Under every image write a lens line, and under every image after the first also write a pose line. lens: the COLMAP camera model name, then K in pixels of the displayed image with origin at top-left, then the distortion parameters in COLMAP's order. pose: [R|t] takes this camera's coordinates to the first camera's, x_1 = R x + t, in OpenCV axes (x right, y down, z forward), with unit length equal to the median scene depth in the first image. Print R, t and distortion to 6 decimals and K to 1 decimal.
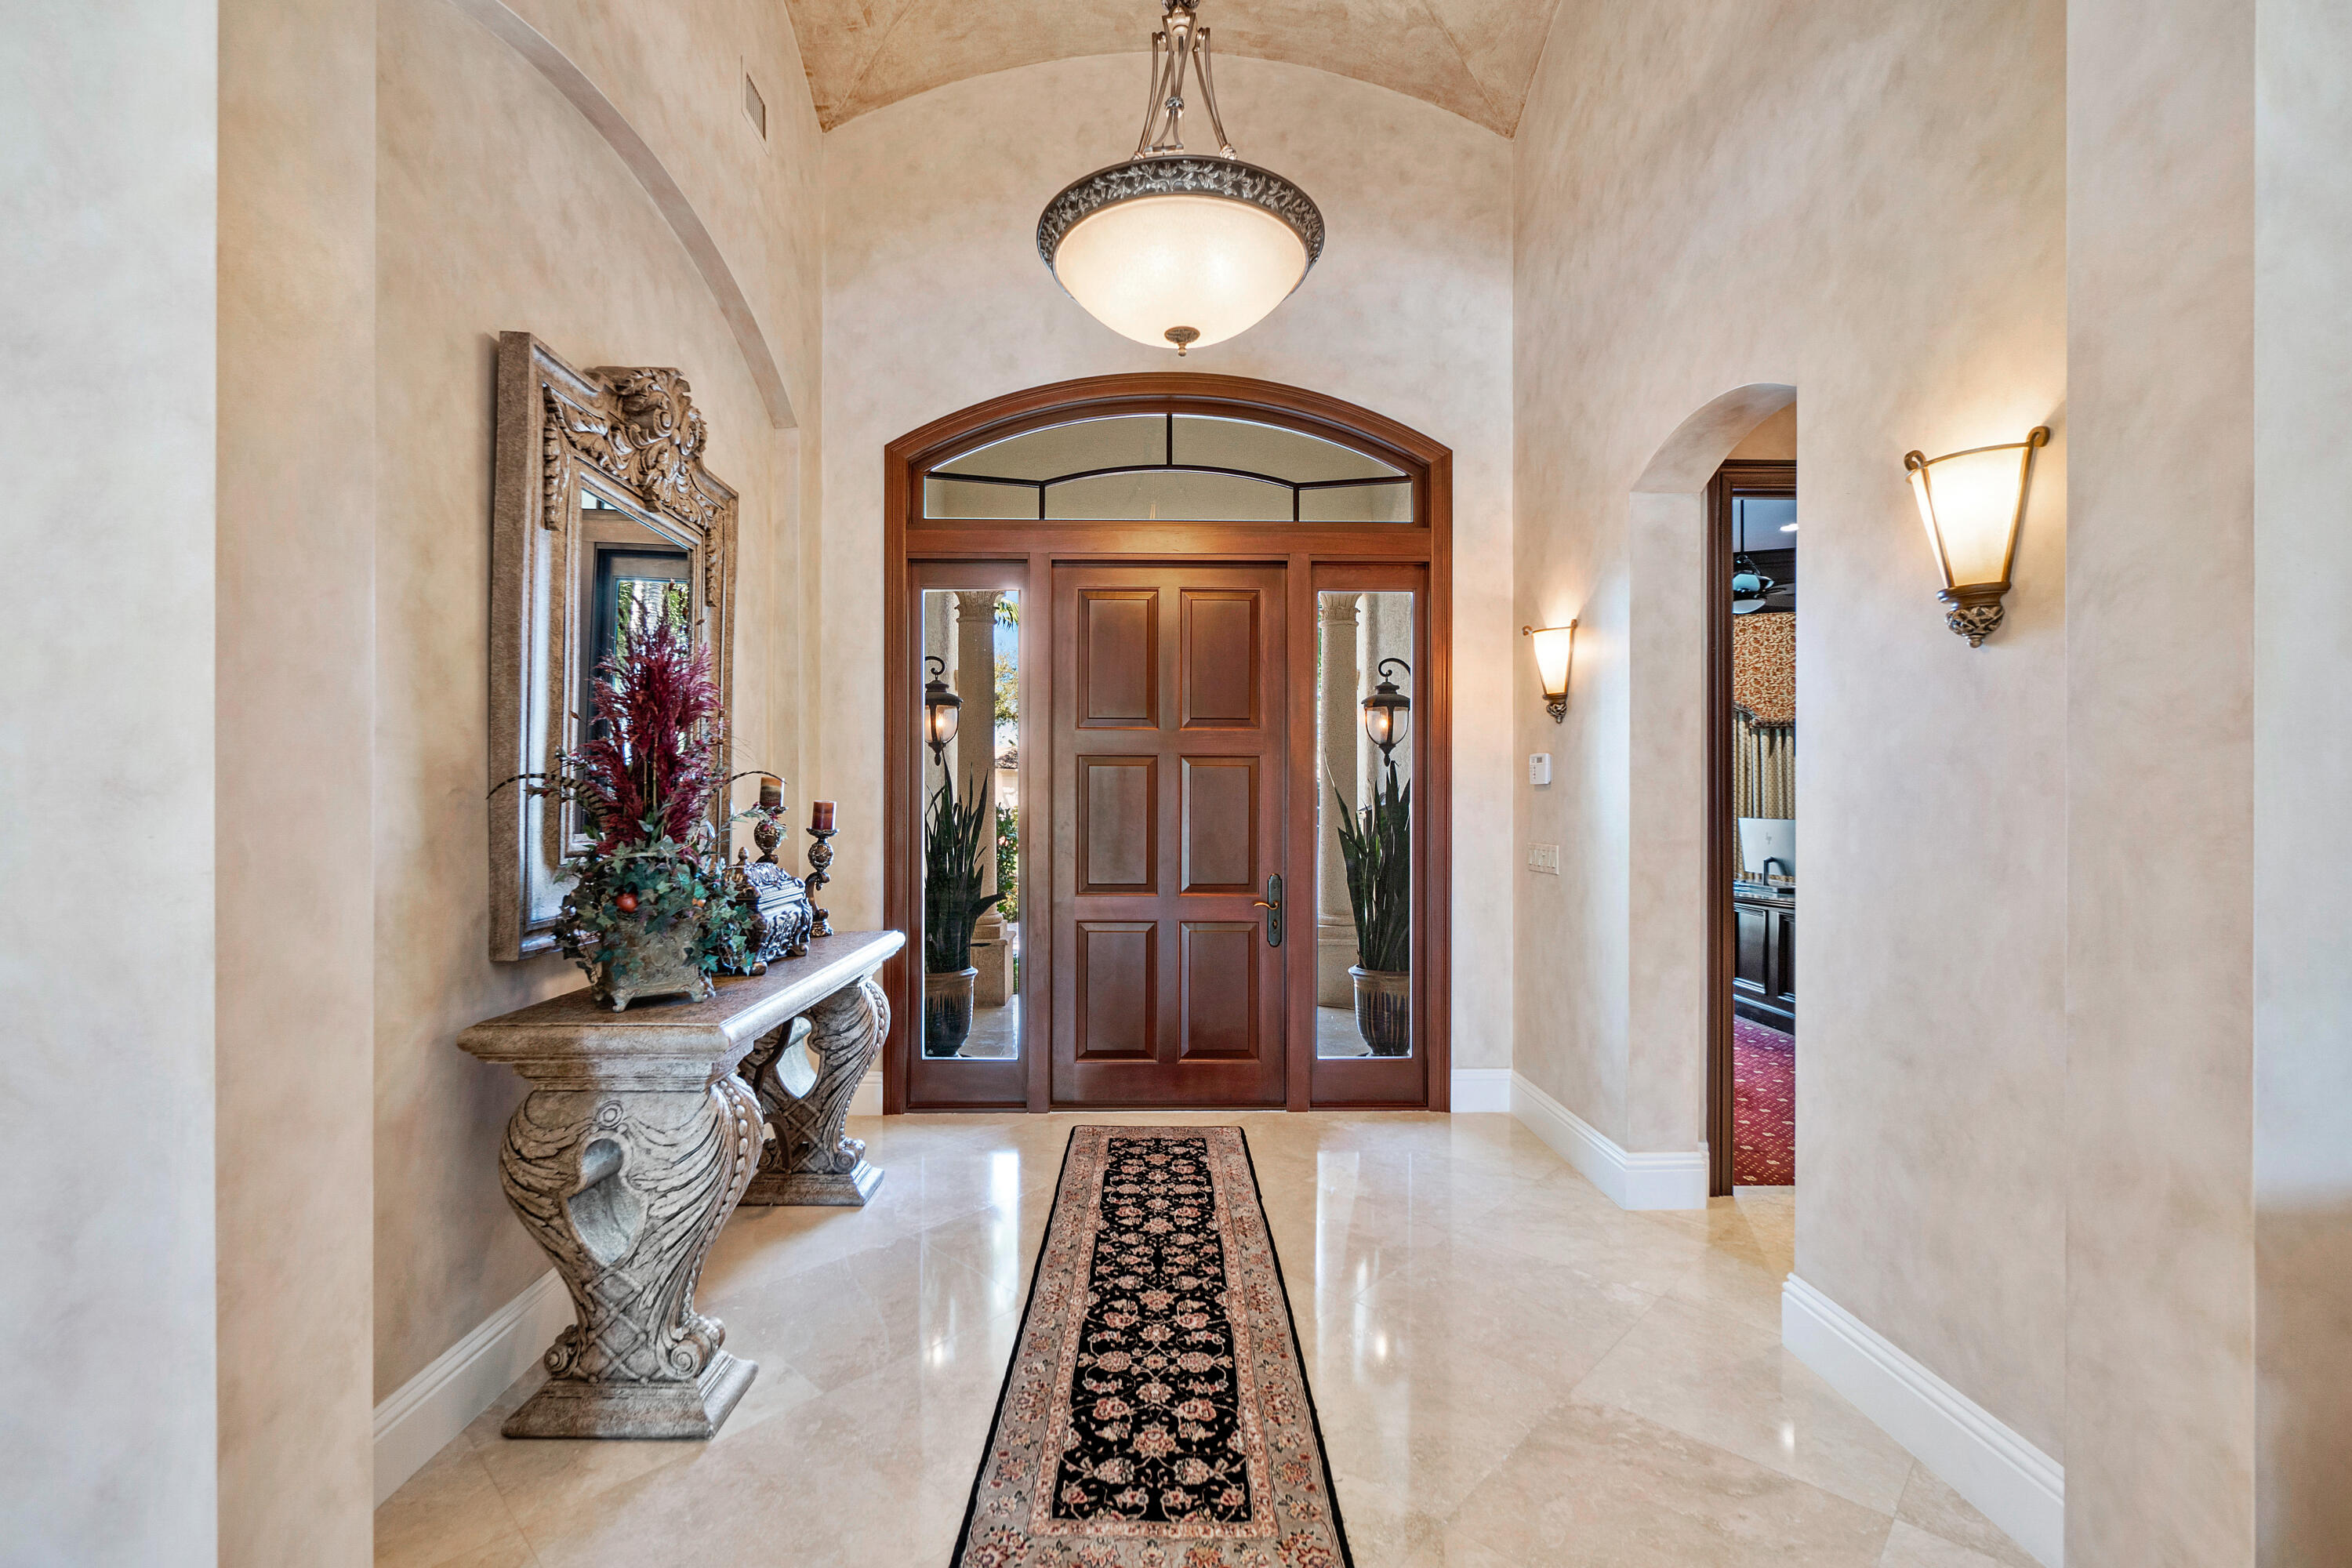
lens RADIAL K [[1024.4, 0, 1173.9], [0, 1024.4, 788.7], [0, 0, 1]] dist [-0.007901, 0.001169]
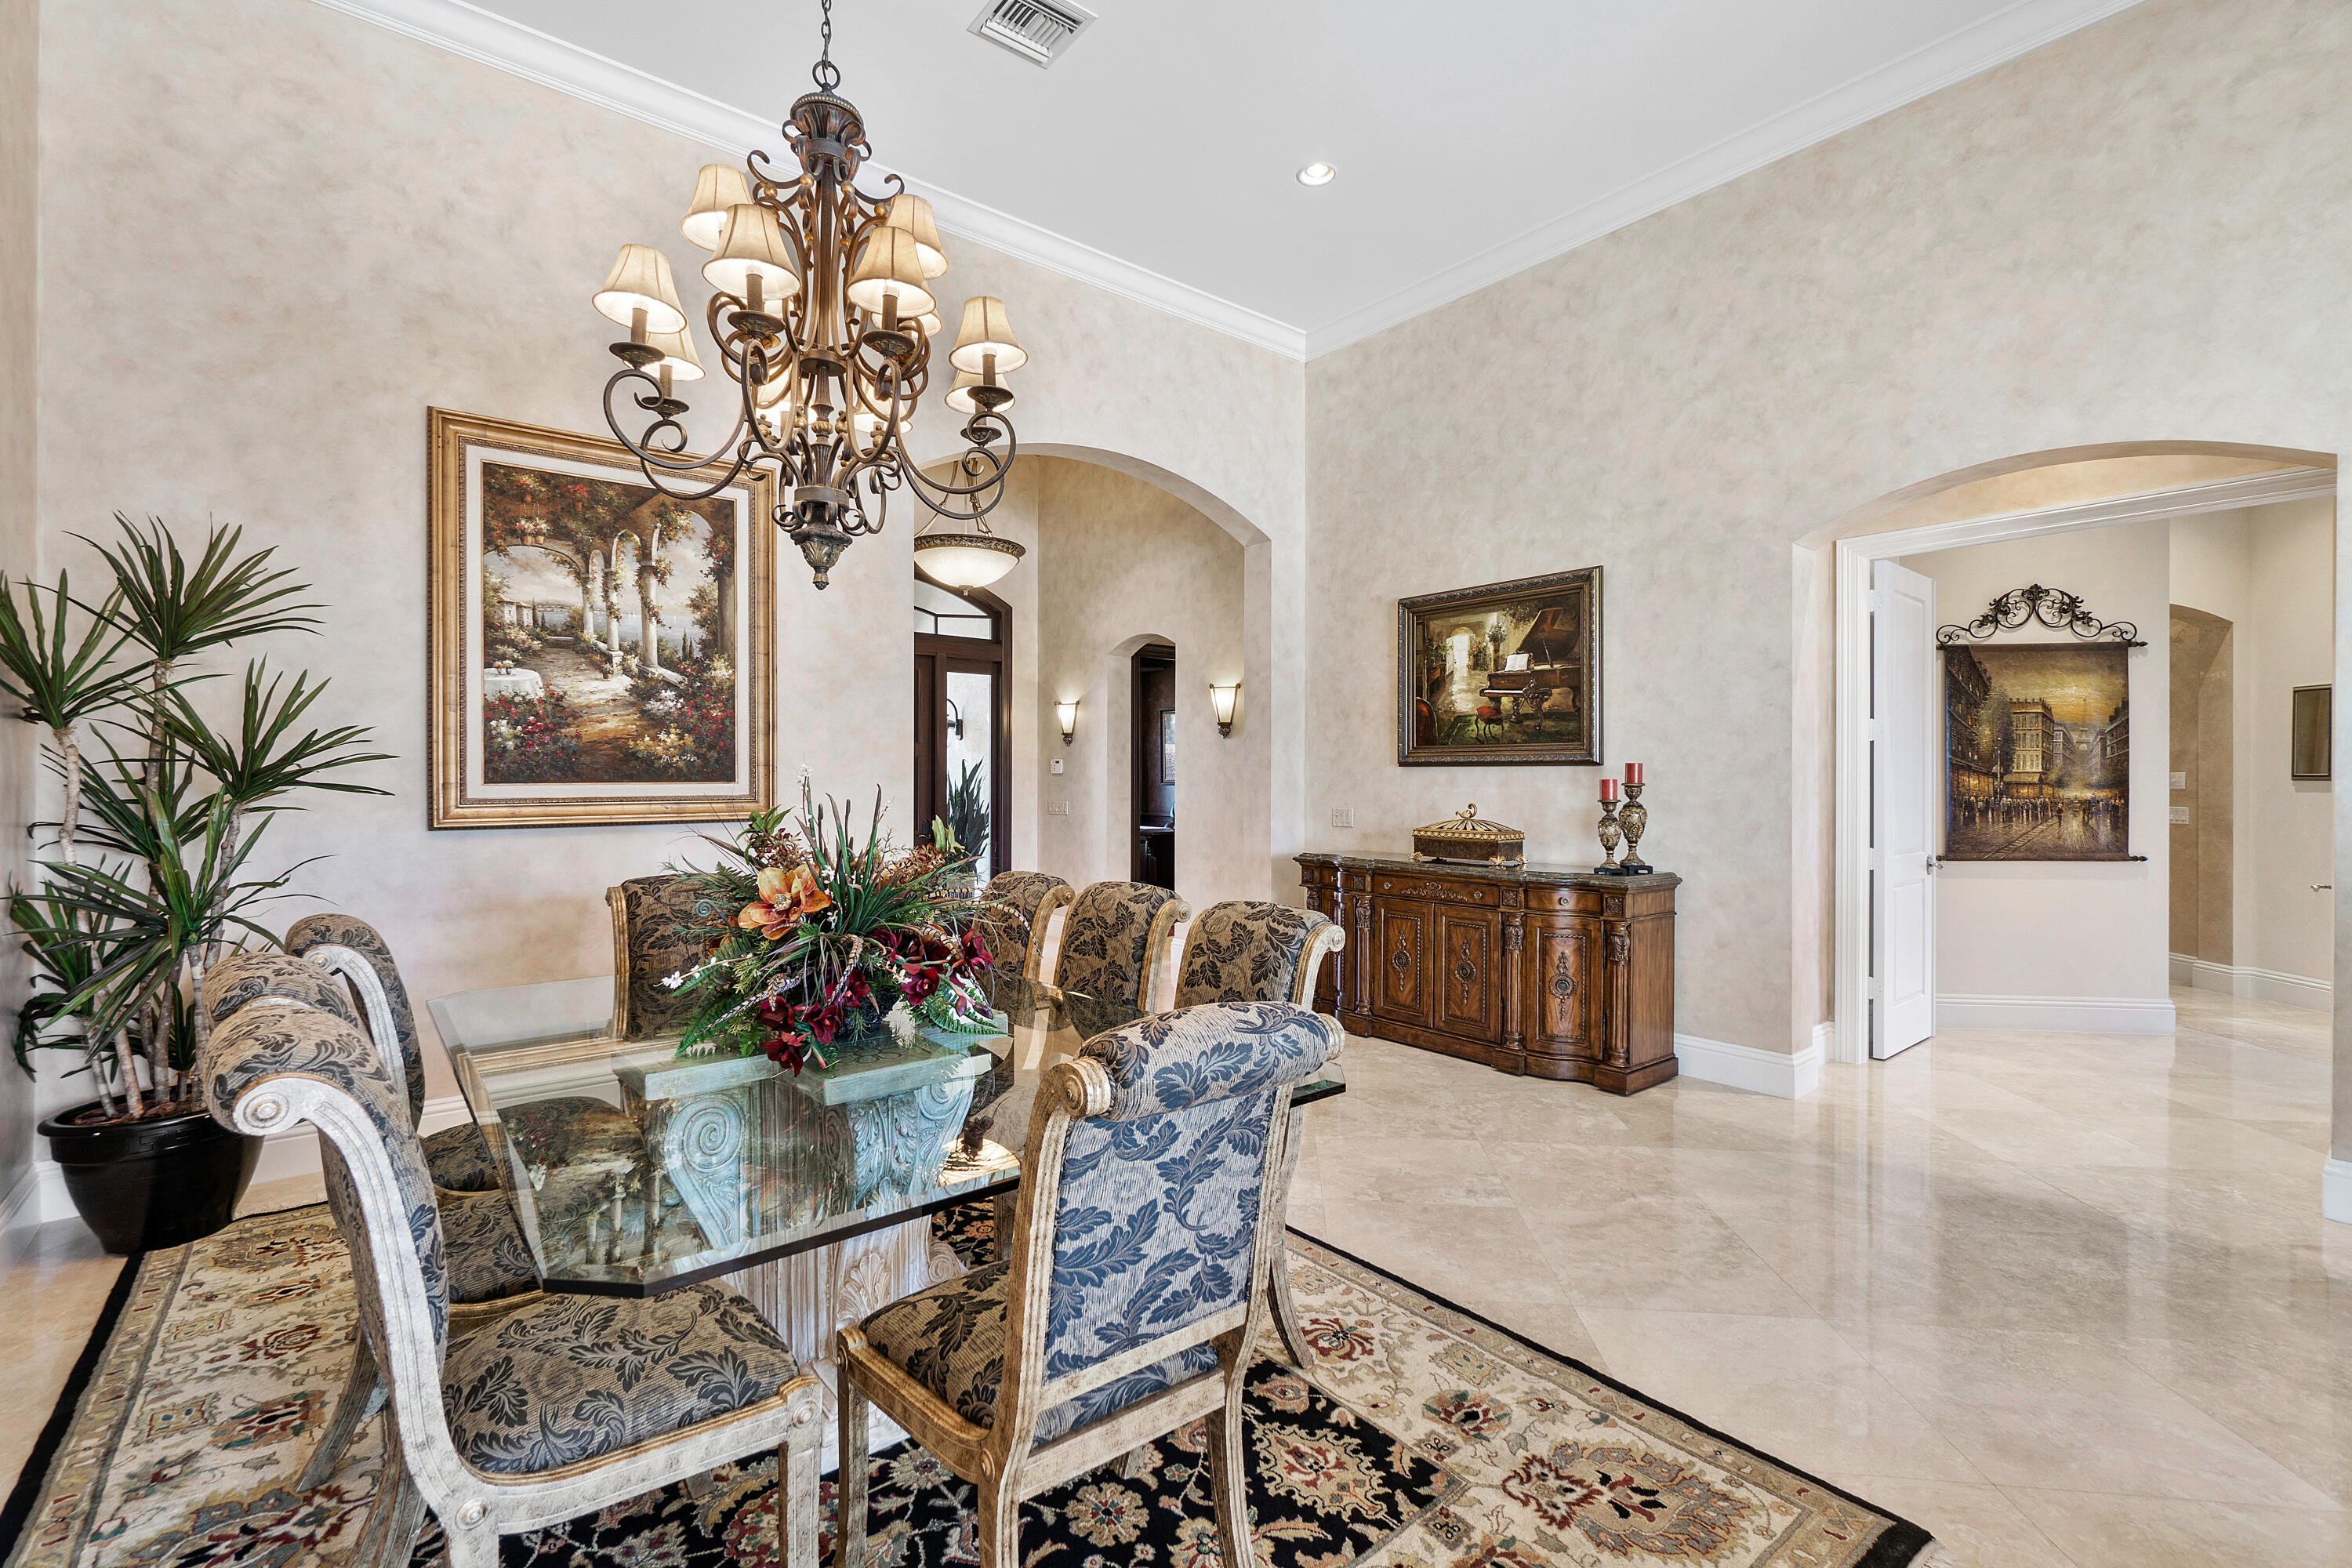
lens RADIAL K [[1024.4, 0, 1175.3], [0, 1024.4, 781.9], [0, 0, 1]] dist [-0.007901, 0.001169]
pose [[0.790961, -0.002685, 0.611860, -0.796756], [-0.006048, 0.999907, 0.012206, -0.015294], [-0.611836, -0.013355, 0.790872, -0.894887]]
